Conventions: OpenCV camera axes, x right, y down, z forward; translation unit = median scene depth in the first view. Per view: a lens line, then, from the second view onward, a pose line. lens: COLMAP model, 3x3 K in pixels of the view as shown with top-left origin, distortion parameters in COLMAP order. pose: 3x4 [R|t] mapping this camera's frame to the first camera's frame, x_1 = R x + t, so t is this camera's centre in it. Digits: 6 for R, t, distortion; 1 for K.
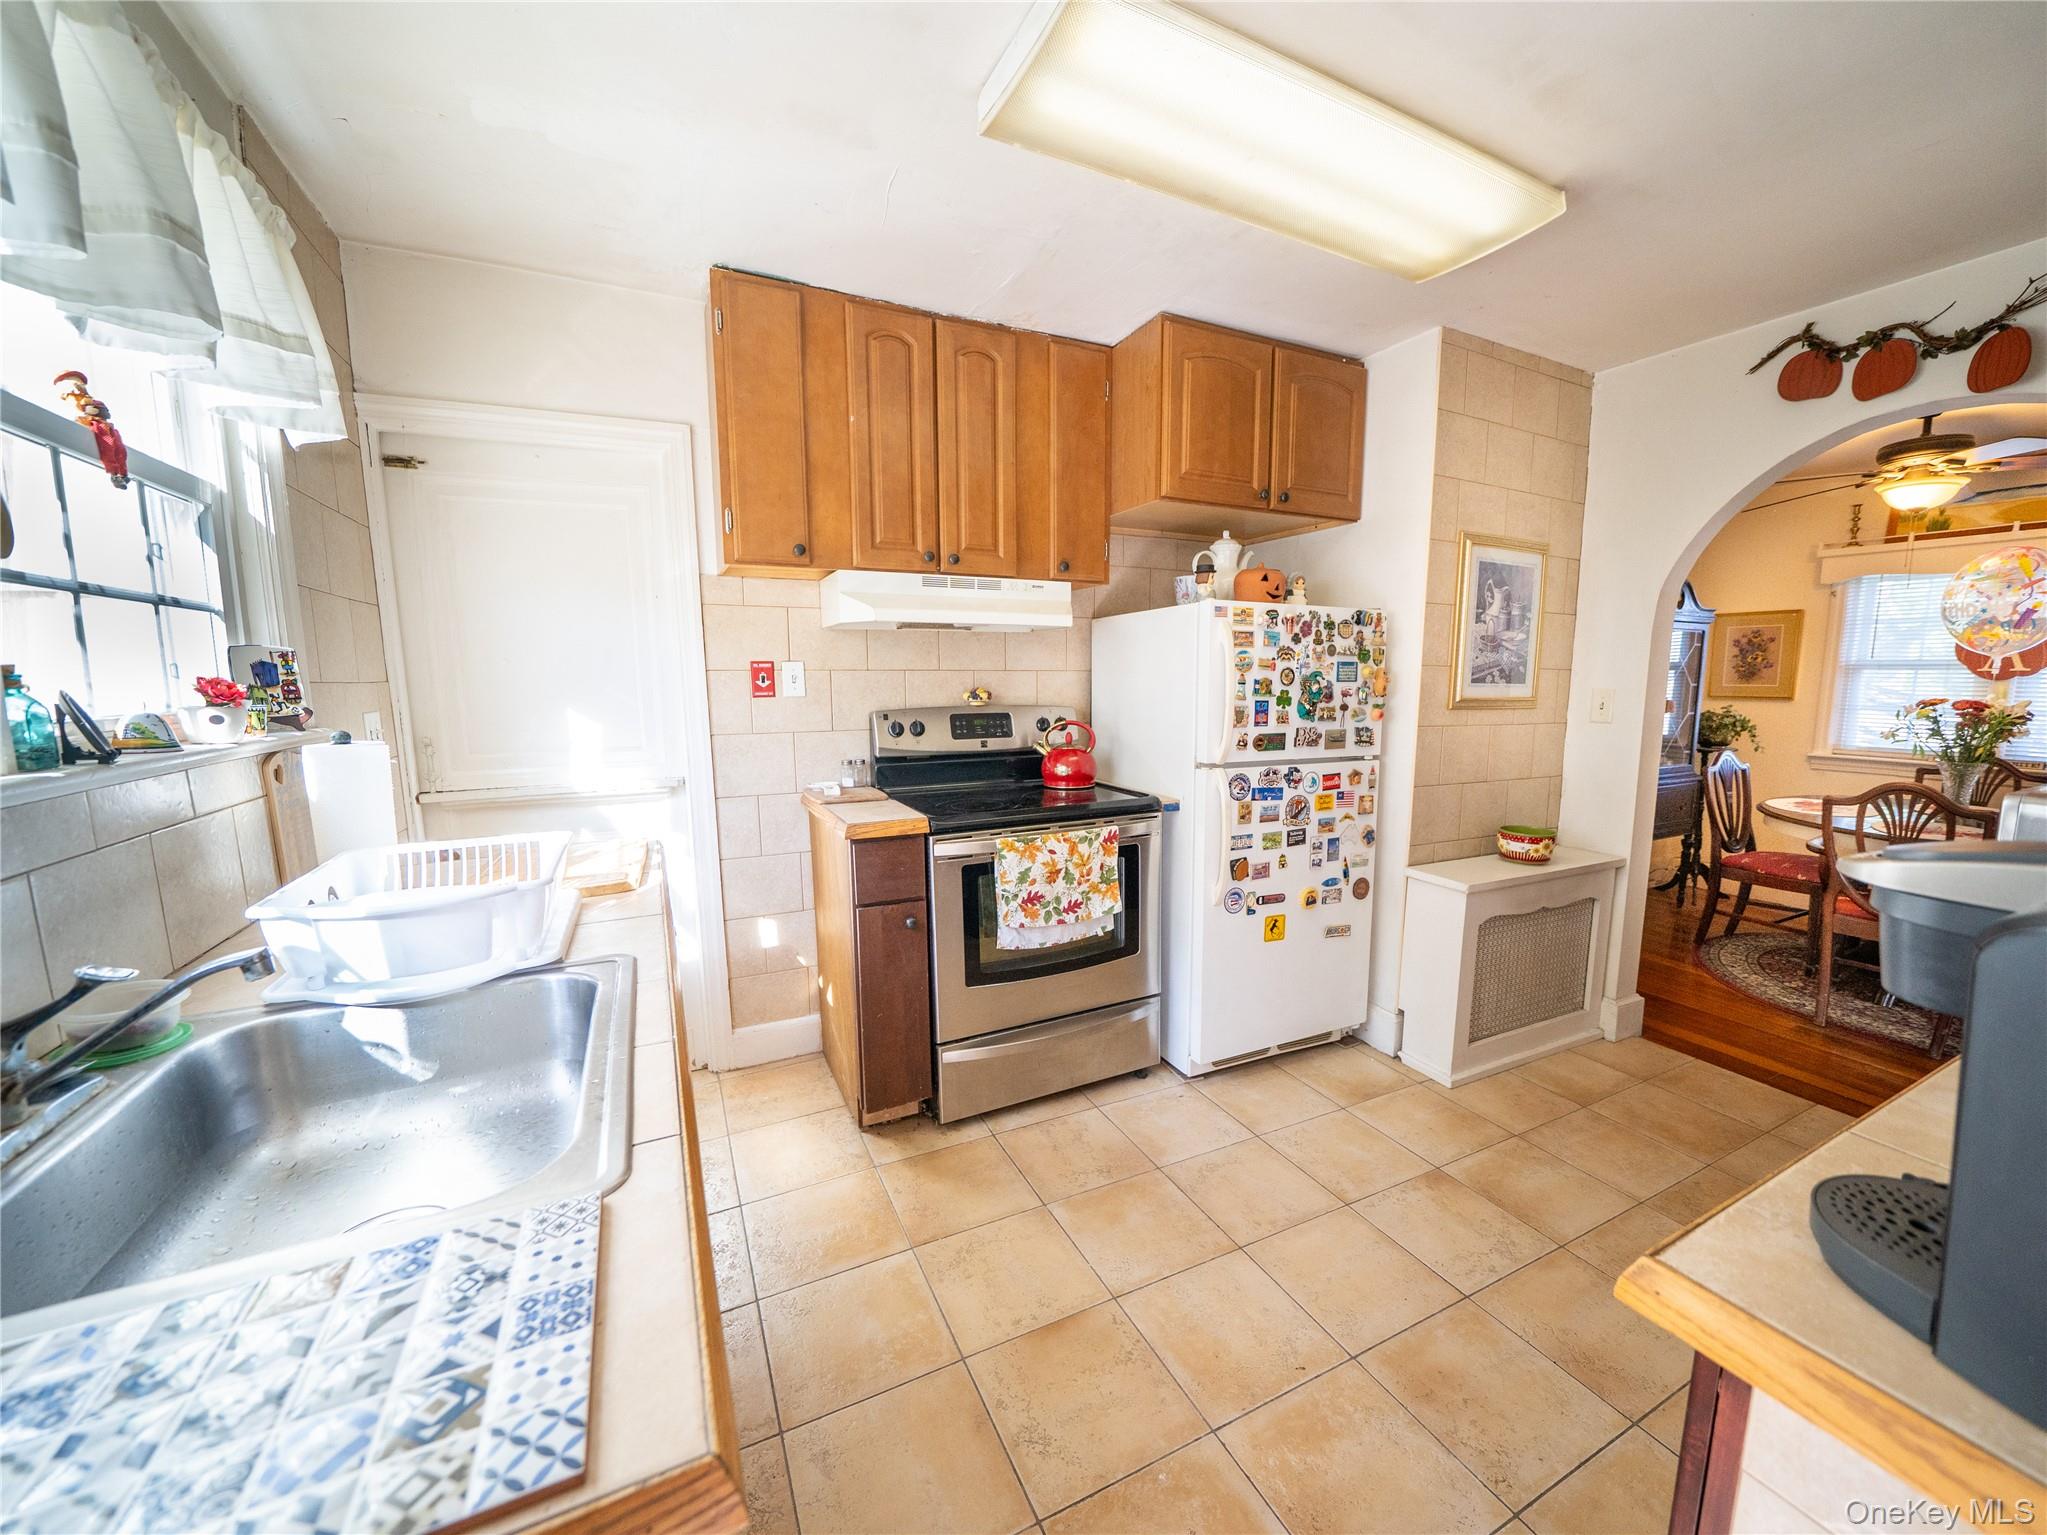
lens RADIAL K [[803.5, 0, 1040.4], [0, 803.5, 784.9], [0, 0, 1]] dist [-0.001205, -0.000031]
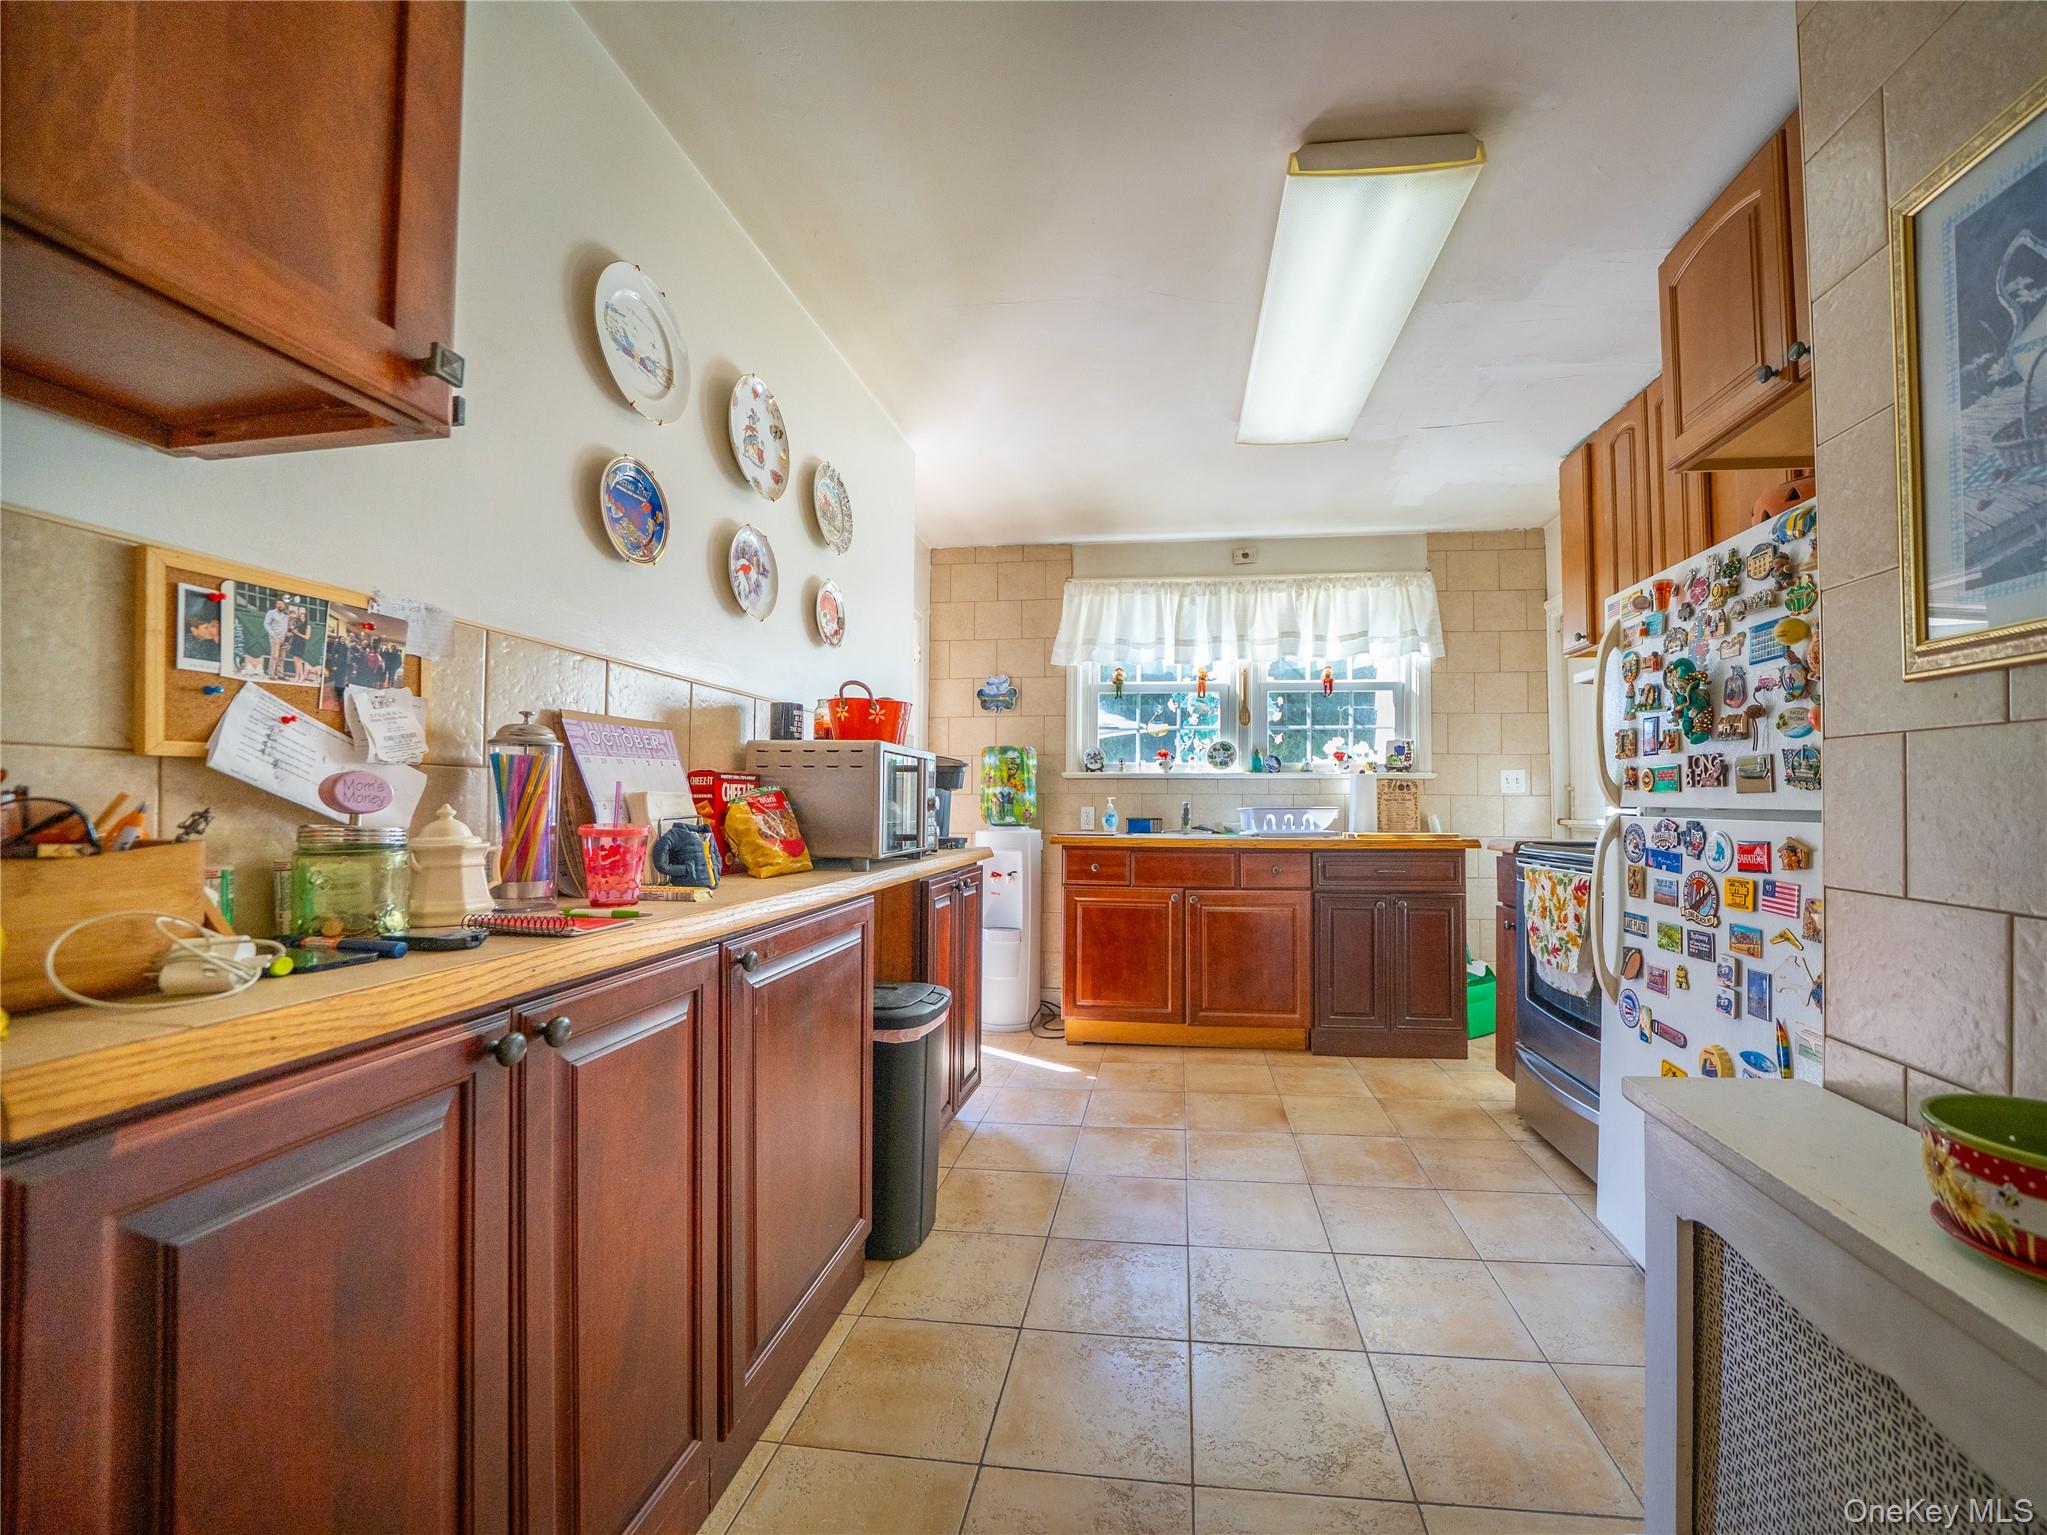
lens RADIAL K [[803.5, 0, 1024.1], [0, 803.5, 782.1], [0, 0, 1]] dist [-0.001205, -0.000031]
pose [[-0.600169, -0.014631, -0.799739, 1.074803], [-0.095312, 0.994017, 0.053342, -0.035202], [0.794174, 0.108239, -0.597973, 0.949883]]
